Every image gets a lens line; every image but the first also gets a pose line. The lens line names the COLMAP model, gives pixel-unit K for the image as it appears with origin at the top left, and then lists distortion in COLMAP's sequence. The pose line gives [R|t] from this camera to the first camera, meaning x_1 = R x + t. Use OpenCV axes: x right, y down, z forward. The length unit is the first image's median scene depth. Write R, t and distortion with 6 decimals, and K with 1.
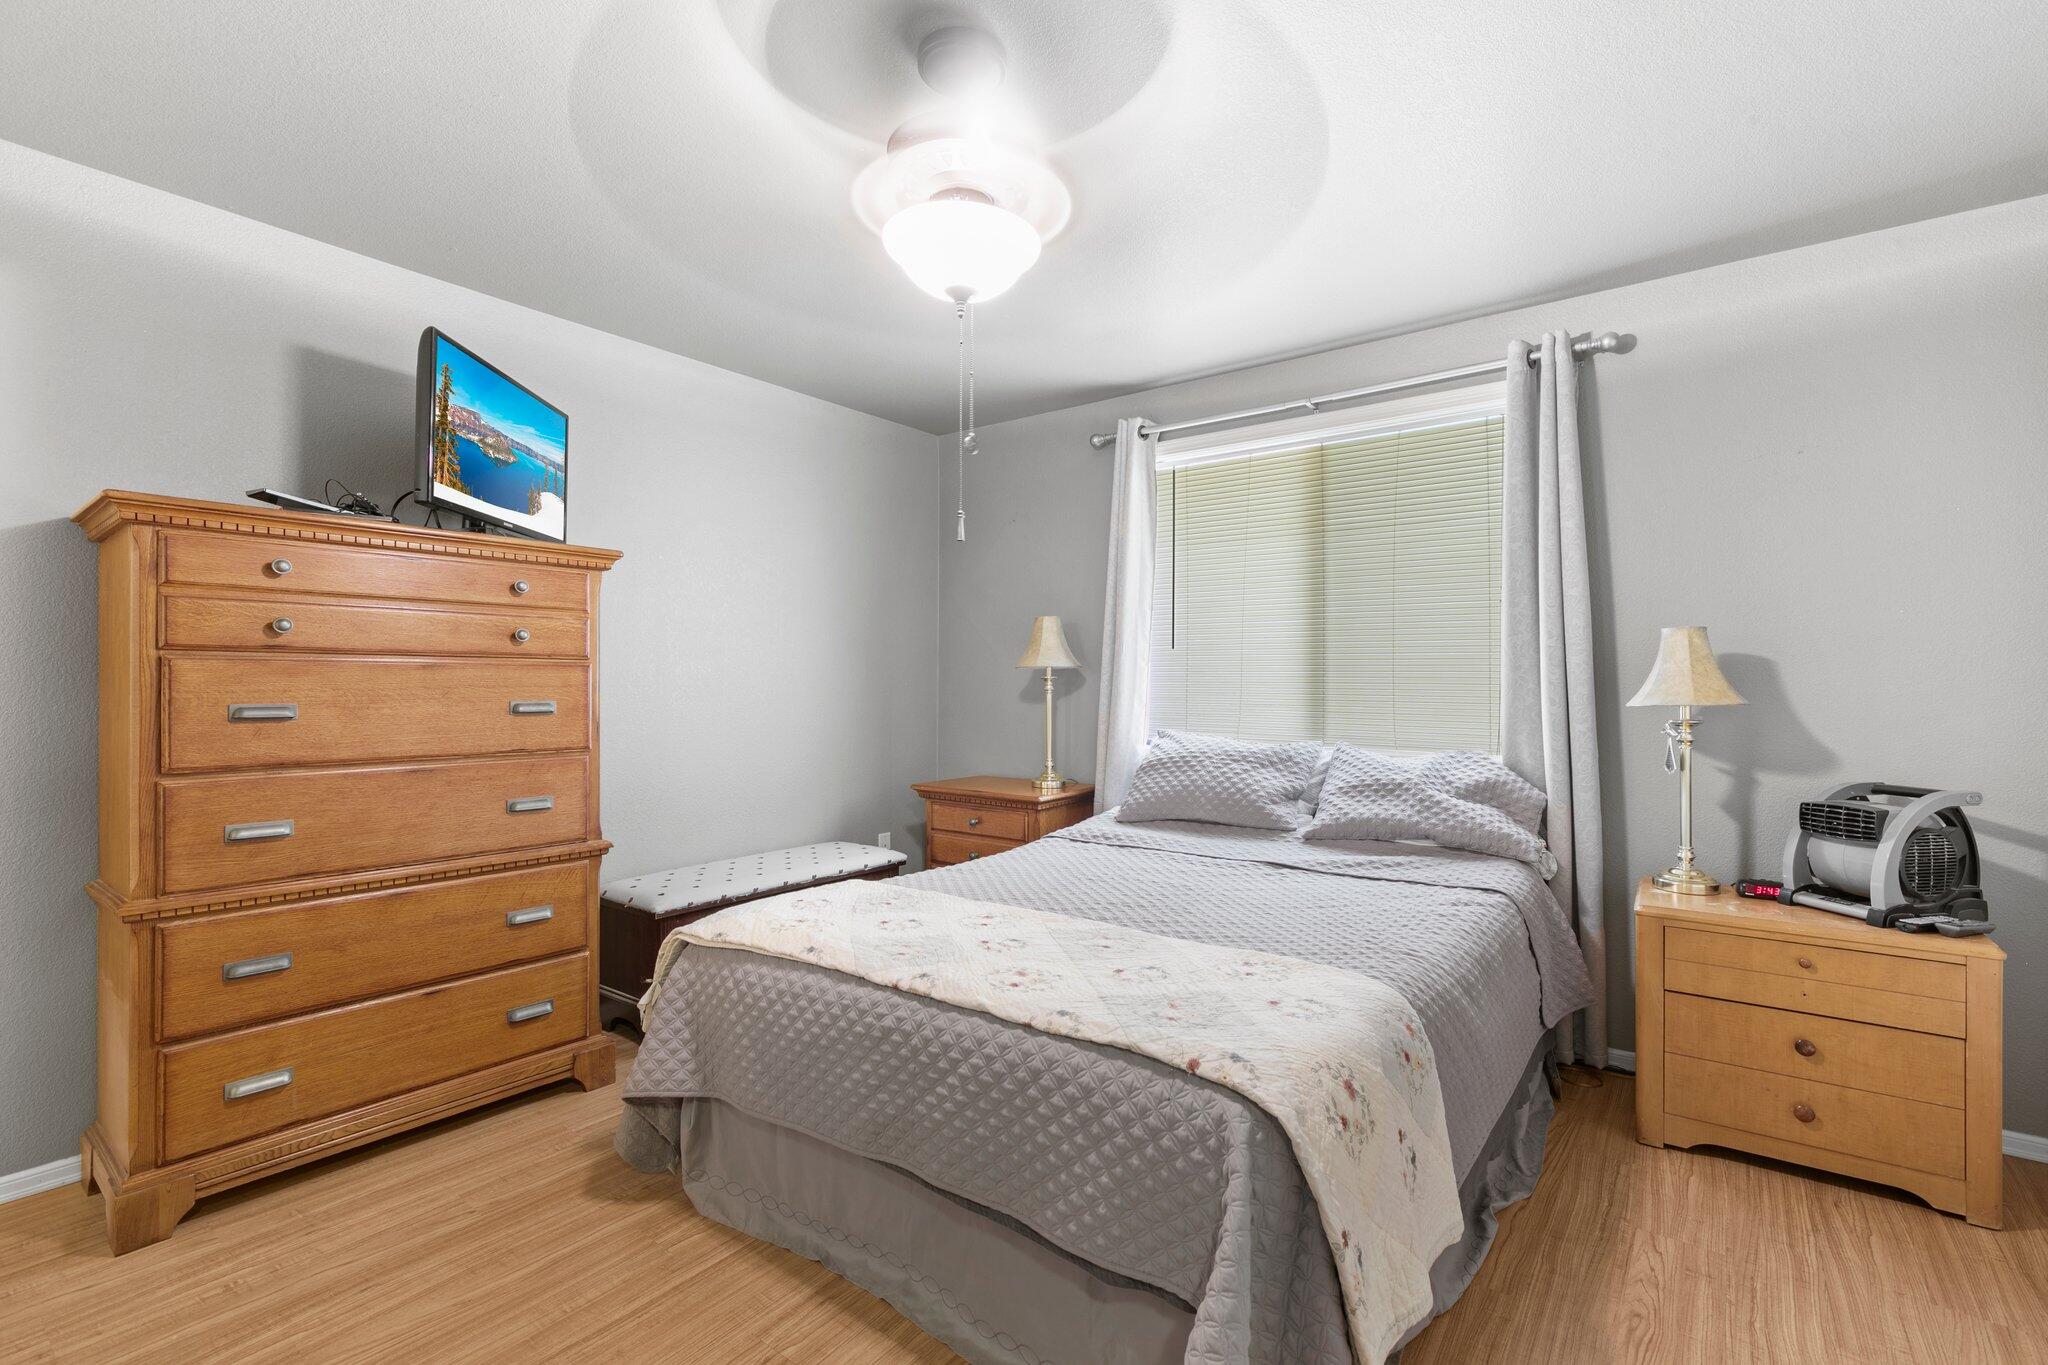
lens RADIAL K [[917.4, 0, 1039.5], [0, 917.4, 686.5], [0, 0, 1]] dist [0.006877, 0.000180]
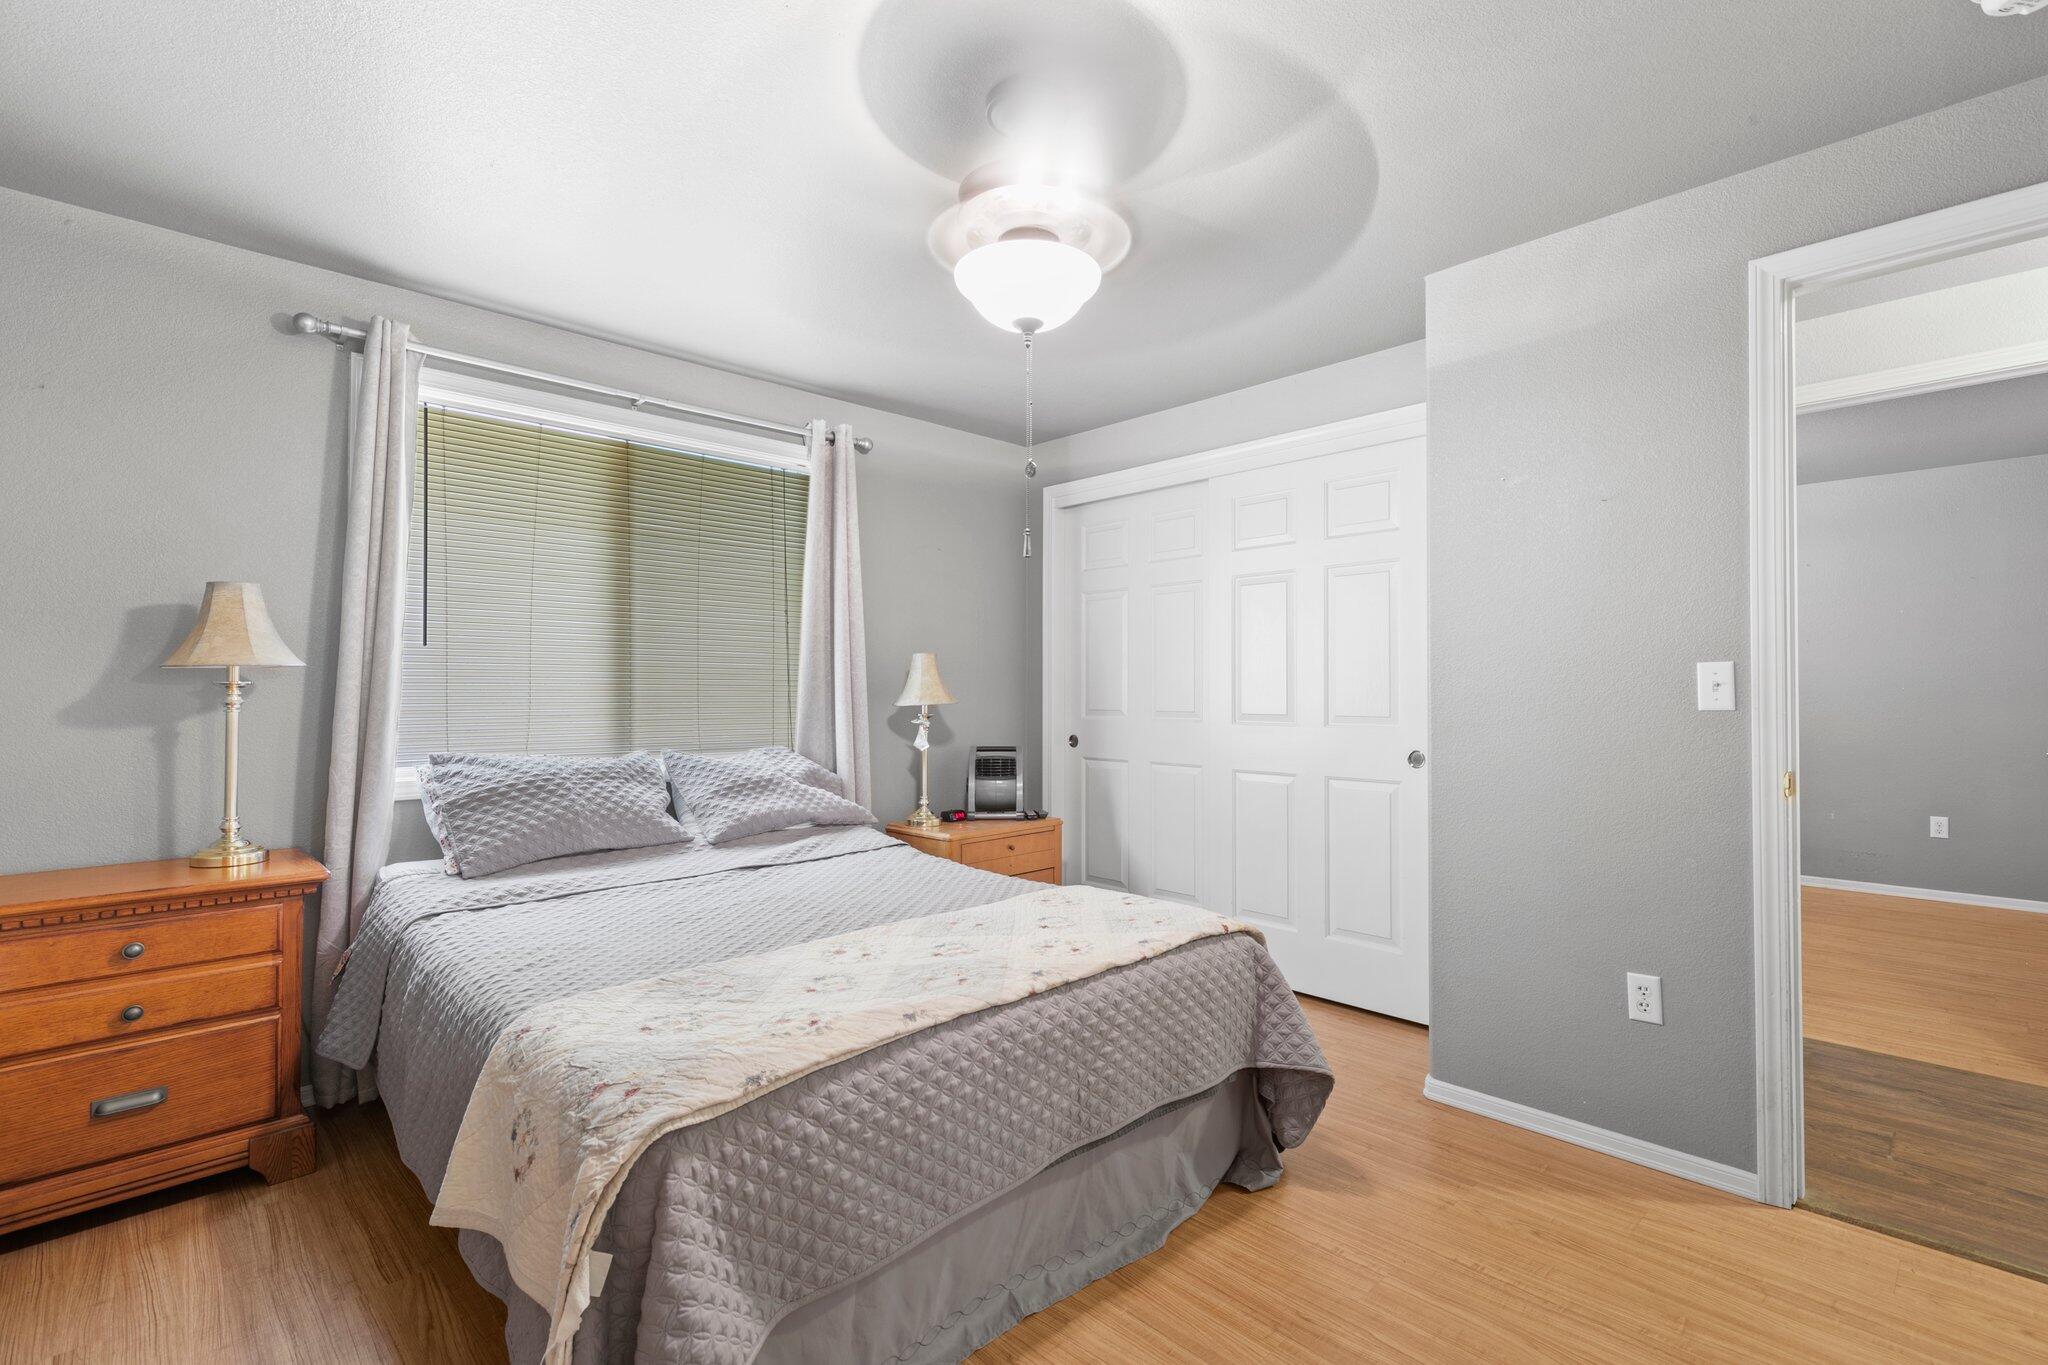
lens RADIAL K [[959.2, 0, 1024.0], [0, 959.2, 682.5], [0, 0, 1]] dist [0.035771, 0.000045]
pose [[0.144933, 0.003638, 0.989435, -0.962924], [0.002792, 0.999988, -0.004086, -0.010261], [-0.989437, 0.003354, 0.144921, 0.676880]]
